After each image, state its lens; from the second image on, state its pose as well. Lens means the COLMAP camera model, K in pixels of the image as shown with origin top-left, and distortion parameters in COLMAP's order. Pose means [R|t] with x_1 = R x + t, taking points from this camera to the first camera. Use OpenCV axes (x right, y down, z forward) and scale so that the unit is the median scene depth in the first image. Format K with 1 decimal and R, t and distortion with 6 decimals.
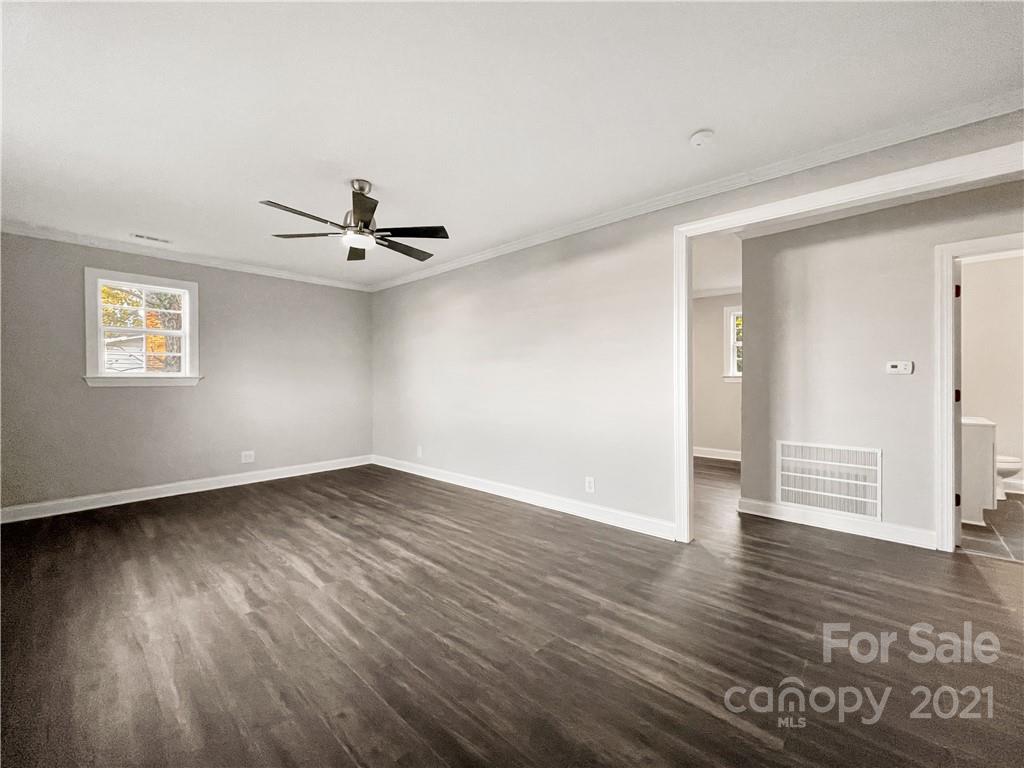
lens RADIAL K [[414.0, 0, 511.4], [0, 414.0, 386.1], [0, 0, 1]] dist [-0.012034, 0.009933]
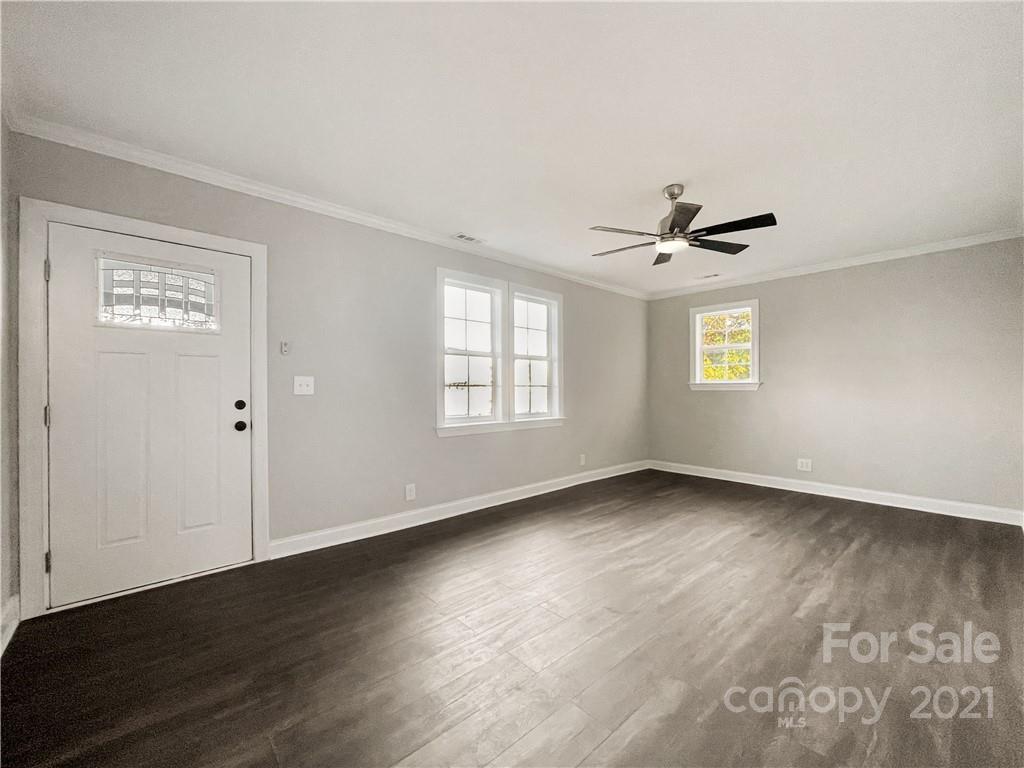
lens RADIAL K [[412.9, 0, 514.7], [0, 412.9, 391.7], [0, 0, 1]] dist [-0.001353, 0.000598]
pose [[-0.092723, 0.007672, -0.995662, 0.662661], [-0.013404, 0.999870, 0.008953, 0.001030], [0.995602, 0.014176, -0.092608, 0.701271]]
